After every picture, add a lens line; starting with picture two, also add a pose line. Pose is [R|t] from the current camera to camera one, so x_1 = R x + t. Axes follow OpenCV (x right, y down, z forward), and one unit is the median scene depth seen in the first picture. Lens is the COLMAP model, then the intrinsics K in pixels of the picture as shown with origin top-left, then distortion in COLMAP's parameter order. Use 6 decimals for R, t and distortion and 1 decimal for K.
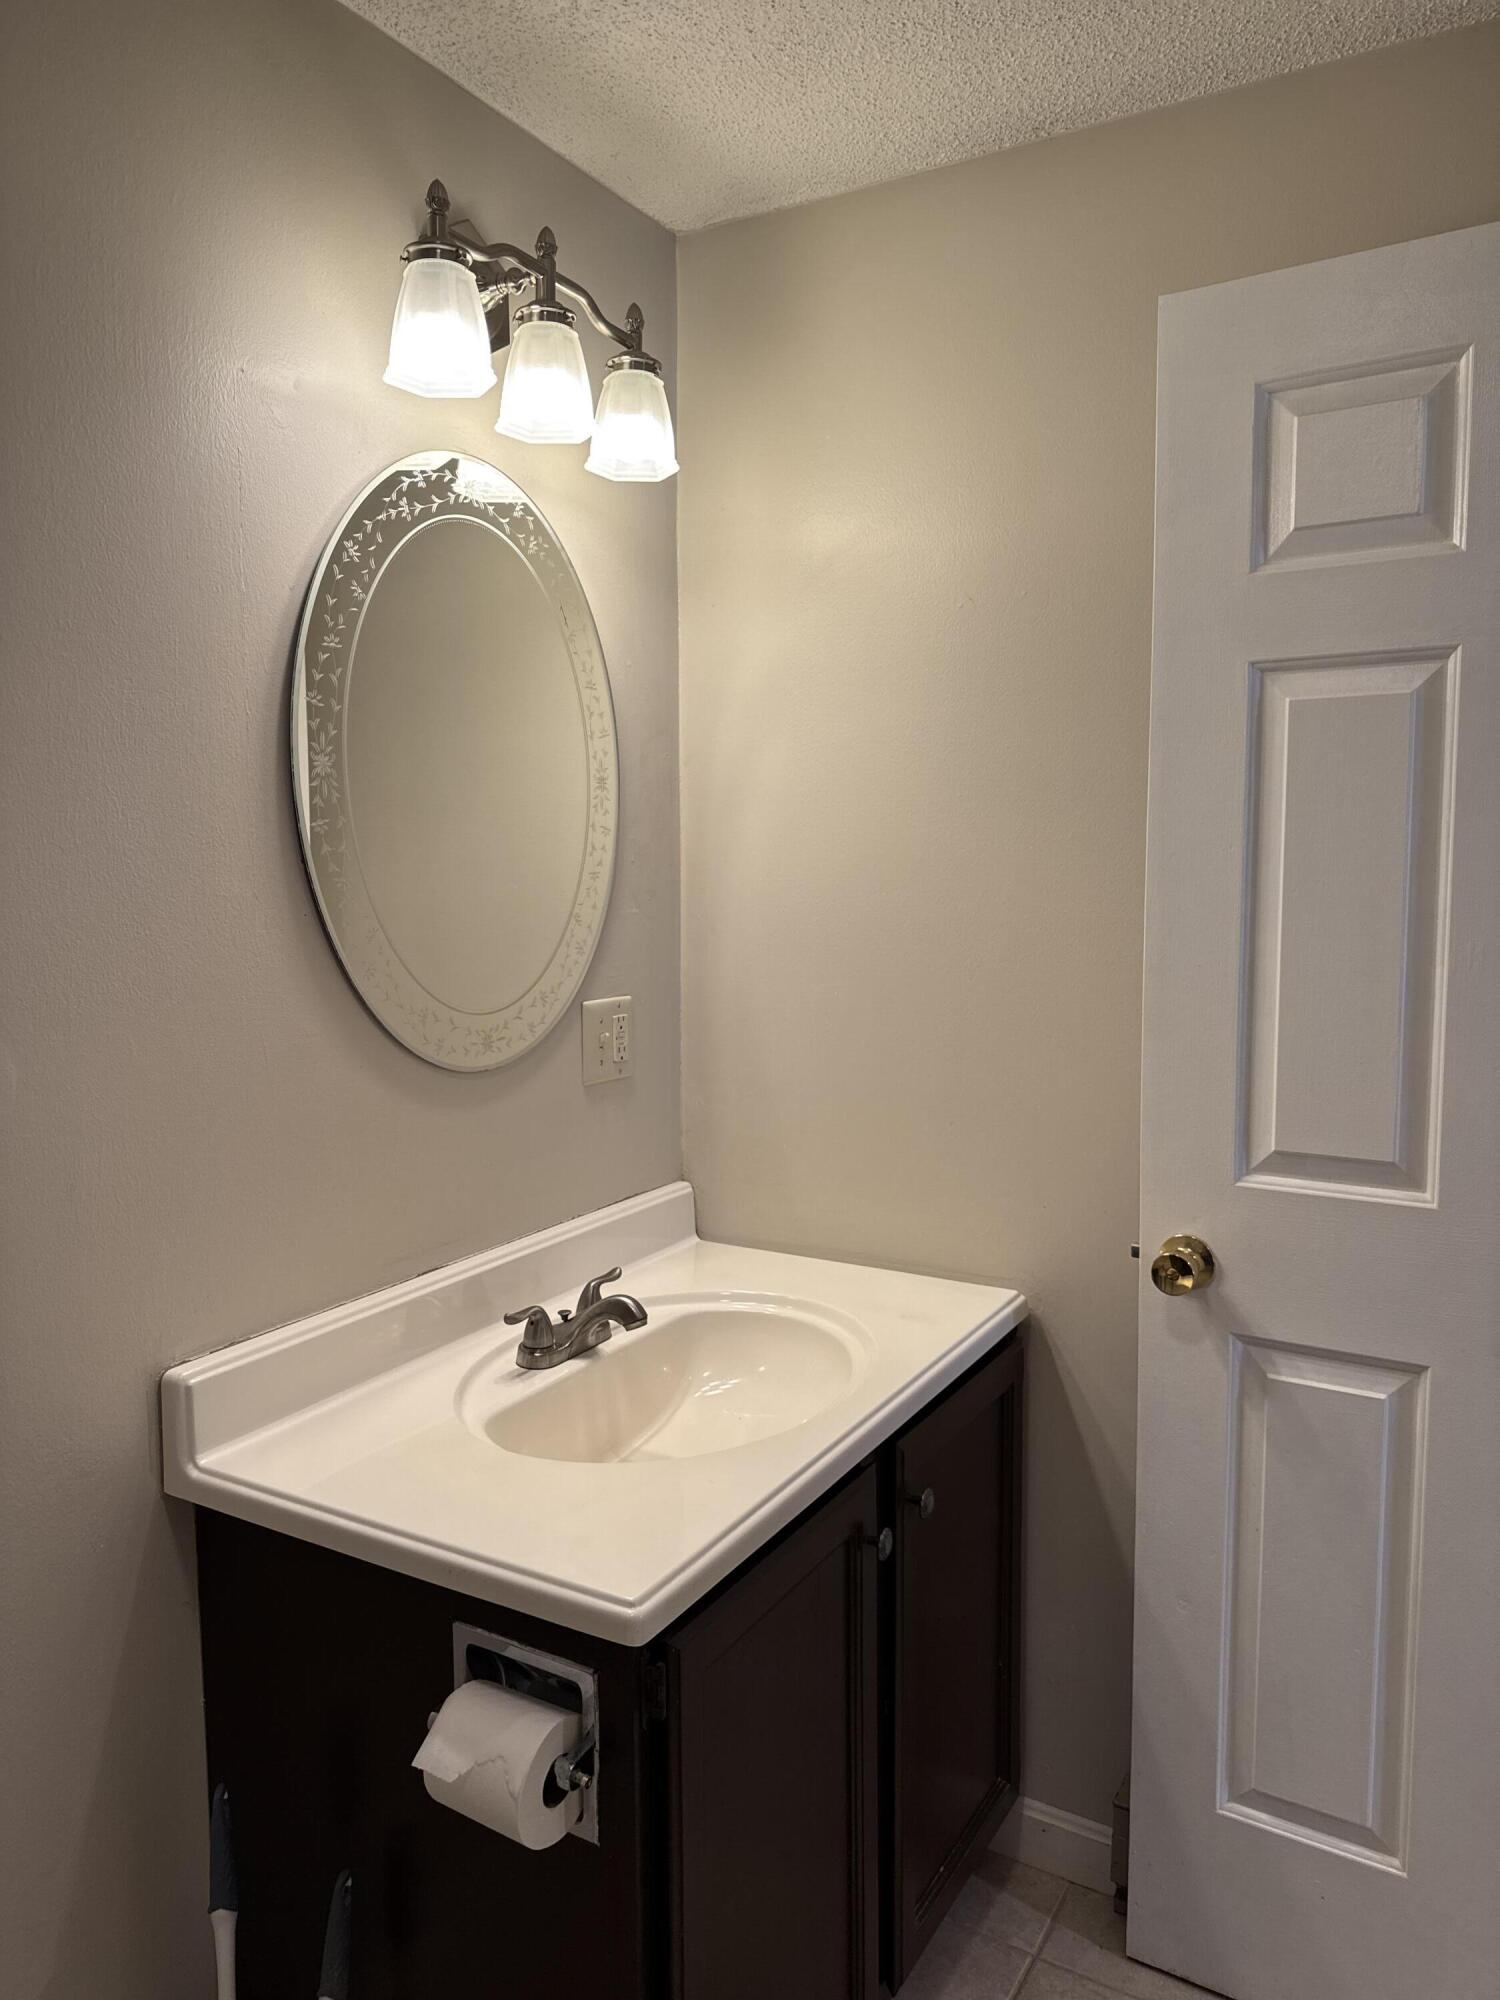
lens RADIAL K [[1419.5, 0, 748.4], [0, 1419.5, 1003.5], [0, 0, 1]] dist [0.045843, -0.059031]
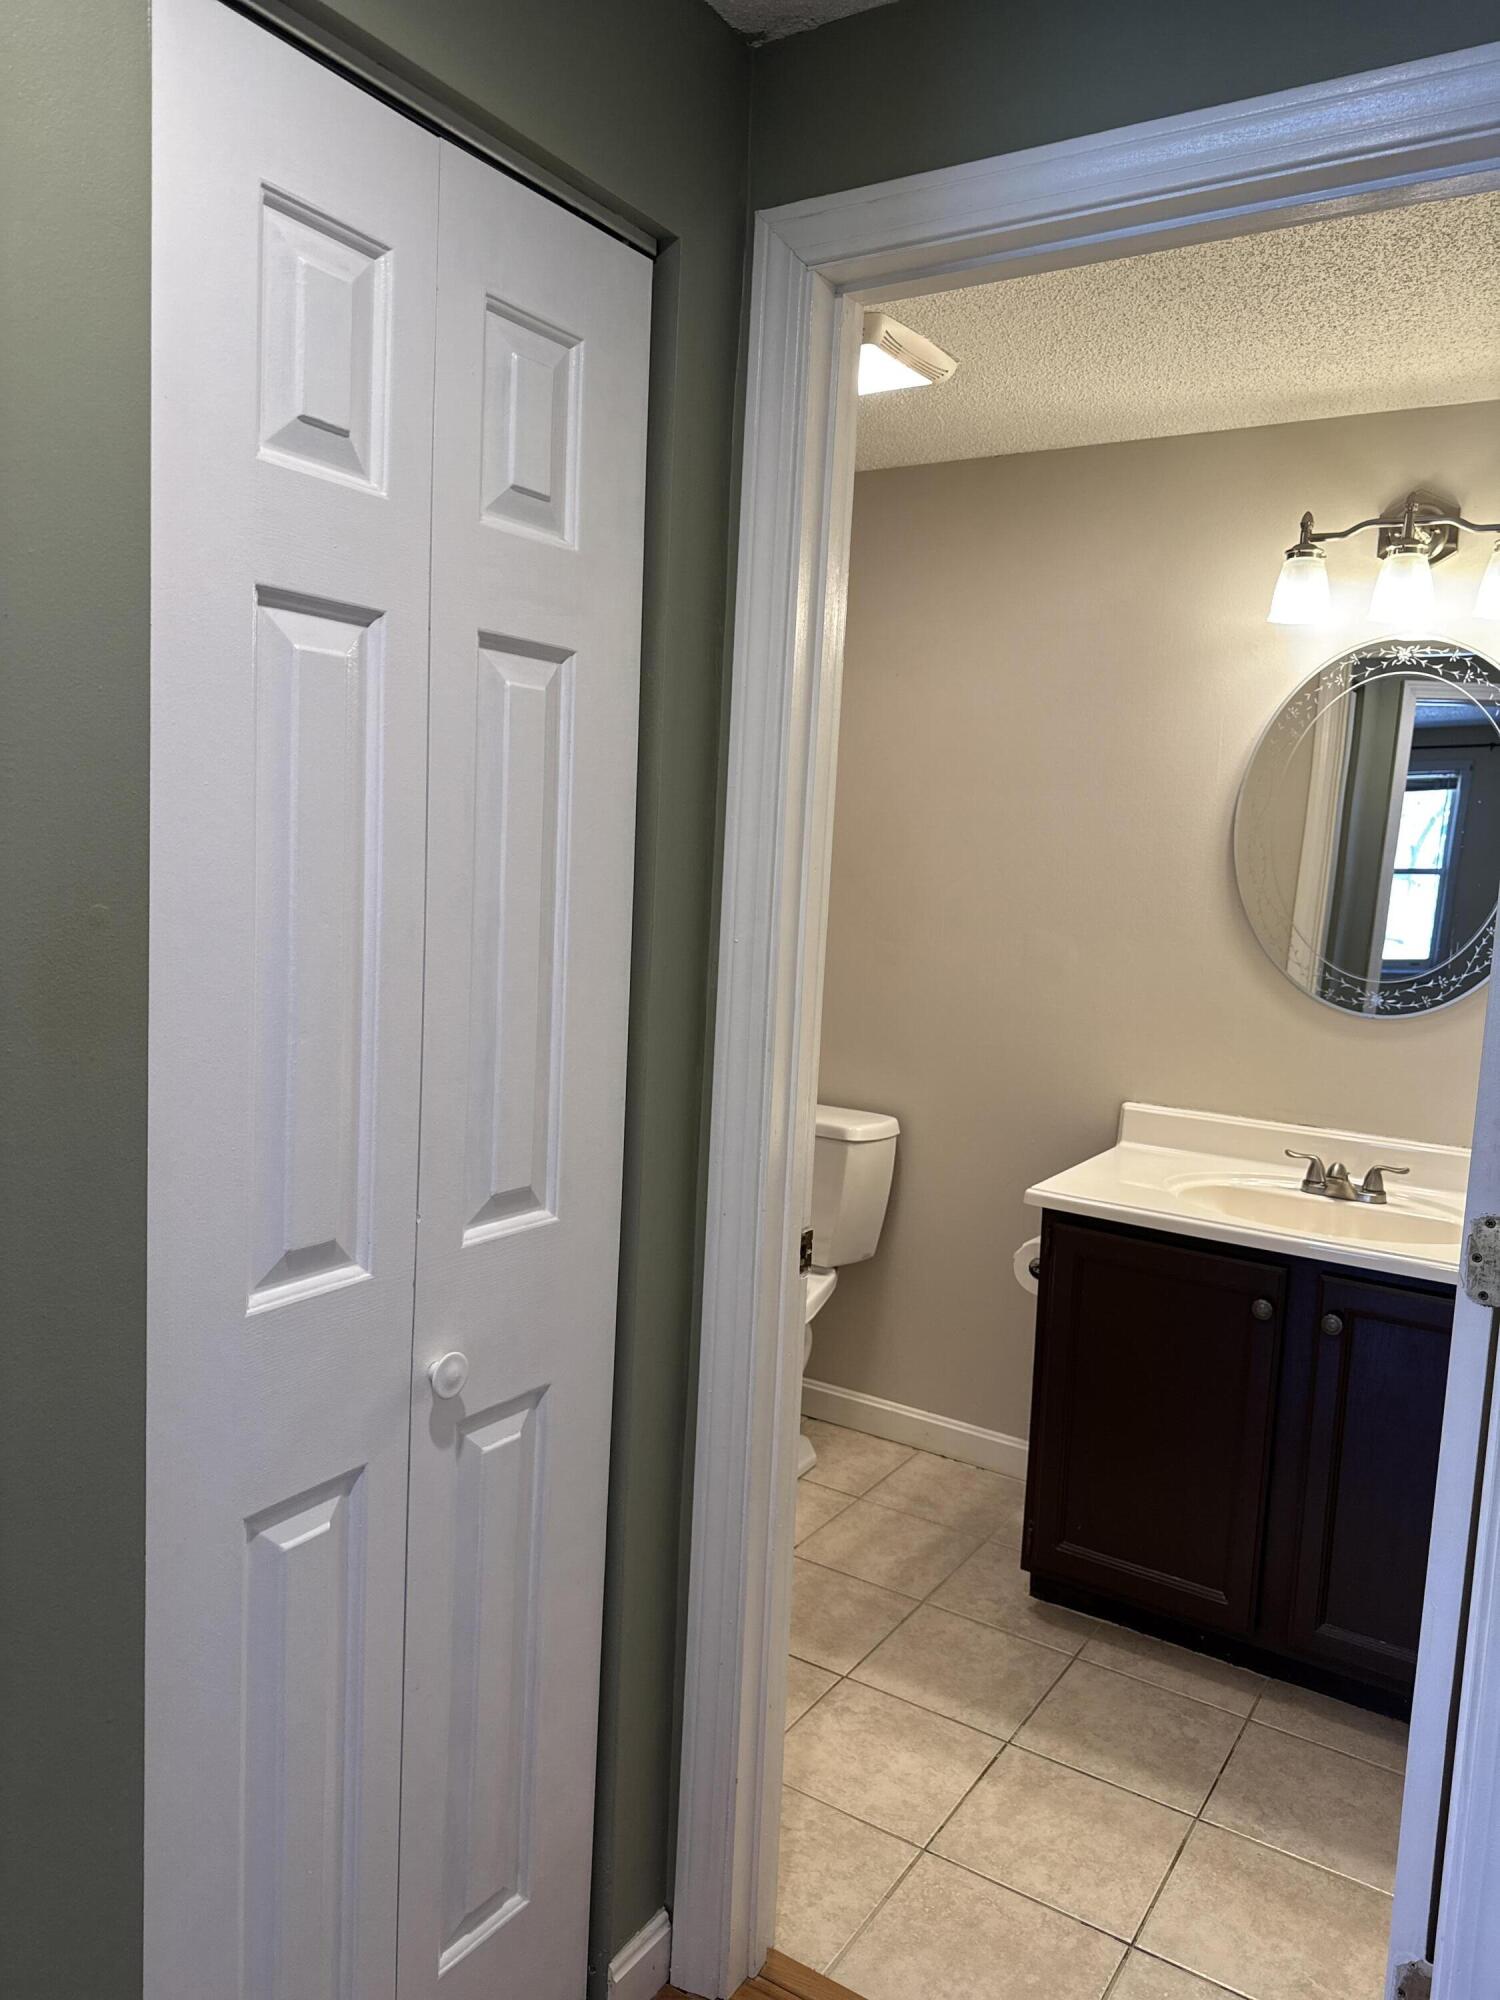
lens RADIAL K [[1419.5, 0, 748.8], [0, 1419.5, 1003.7], [0, 0, 1]] dist [0.045843, -0.059031]
pose [[-0.041711, 0.112395, -0.992788, 1.554619], [-0.145340, 0.982401, 0.117326, -0.060497], [0.988502, 0.149186, -0.024642, 0.393061]]
